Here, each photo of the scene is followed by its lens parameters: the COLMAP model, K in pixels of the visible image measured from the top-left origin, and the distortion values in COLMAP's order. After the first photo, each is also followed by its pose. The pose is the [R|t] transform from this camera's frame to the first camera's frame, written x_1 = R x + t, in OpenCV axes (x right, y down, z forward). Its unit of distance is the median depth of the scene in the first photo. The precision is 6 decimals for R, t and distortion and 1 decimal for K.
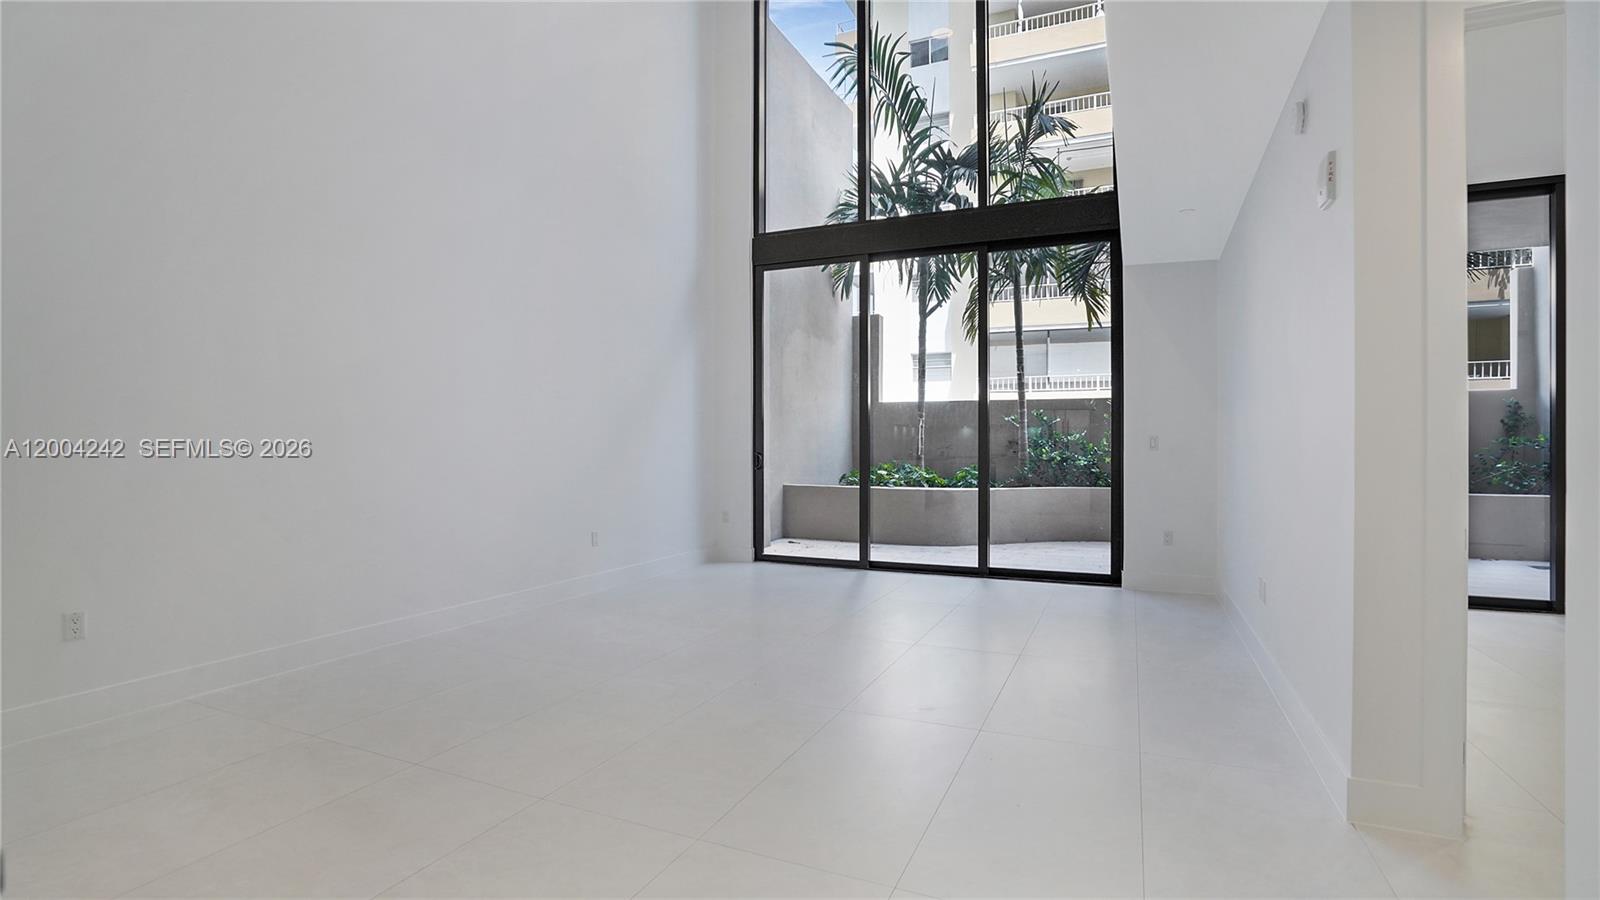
lens RADIAL K [[756.8, 0, 793.7], [0, 756.8, 447.2], [0, 0, 1]] dist [-0.027299, 0.000537]
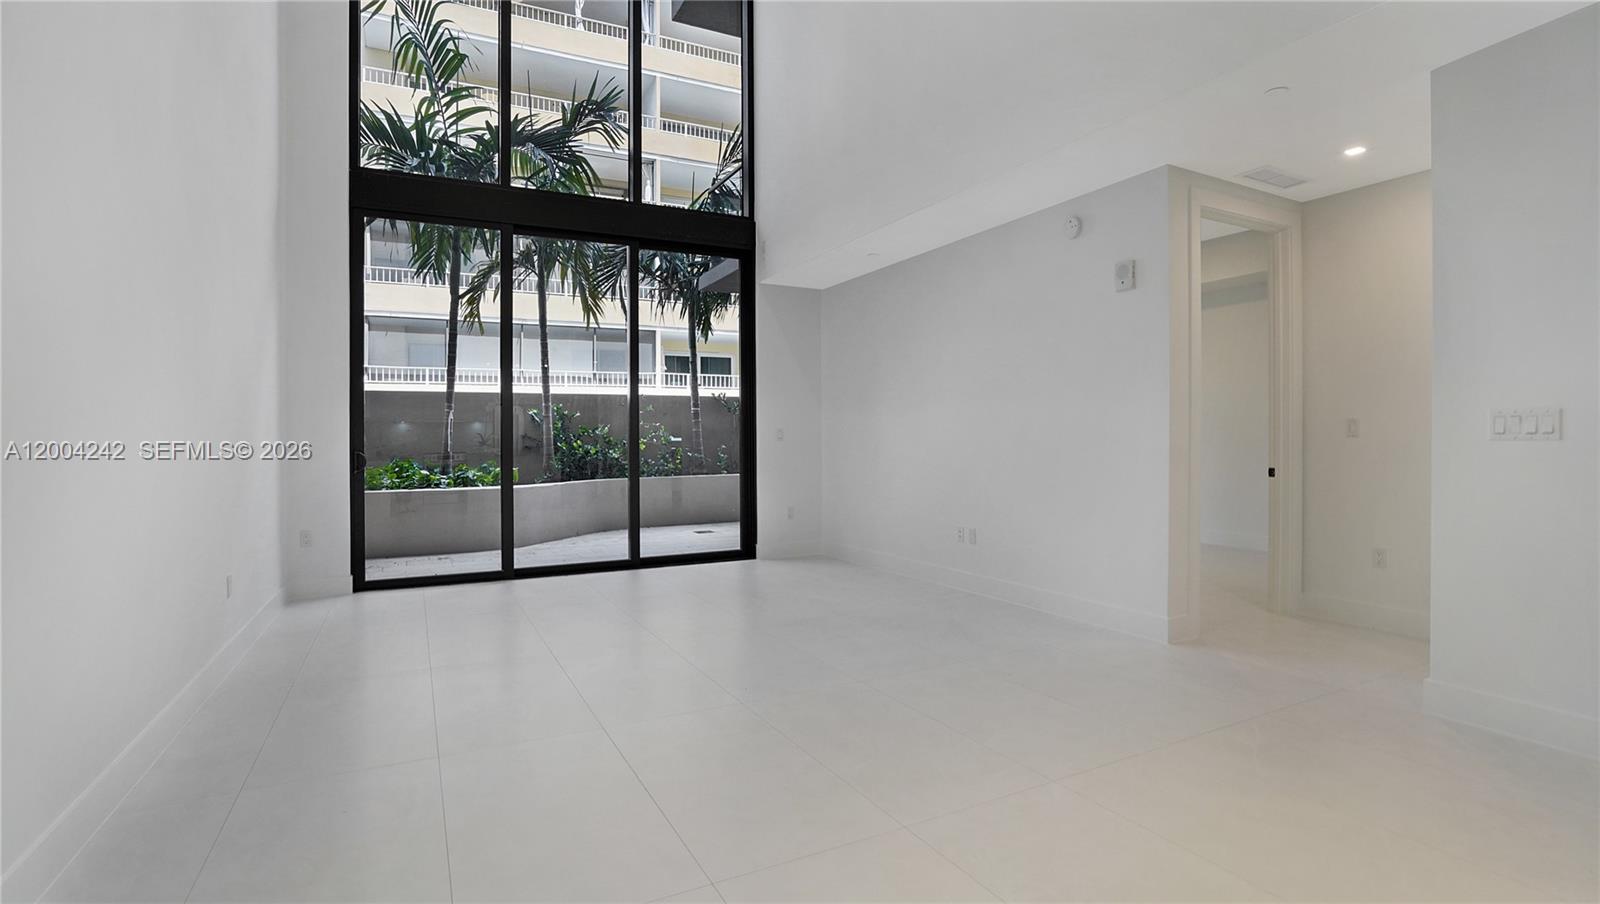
lens RADIAL K [[760.2, 0, 800.1], [0, 760.2, 435.7], [0, 0, 1]] dist [0.000913, -0.000015]
pose [[0.657595, -0.006915, 0.753340, -0.234645], [0.014607, 0.999887, -0.003572, 0.000545], [-0.753230, 0.013353, 0.657621, 0.100132]]
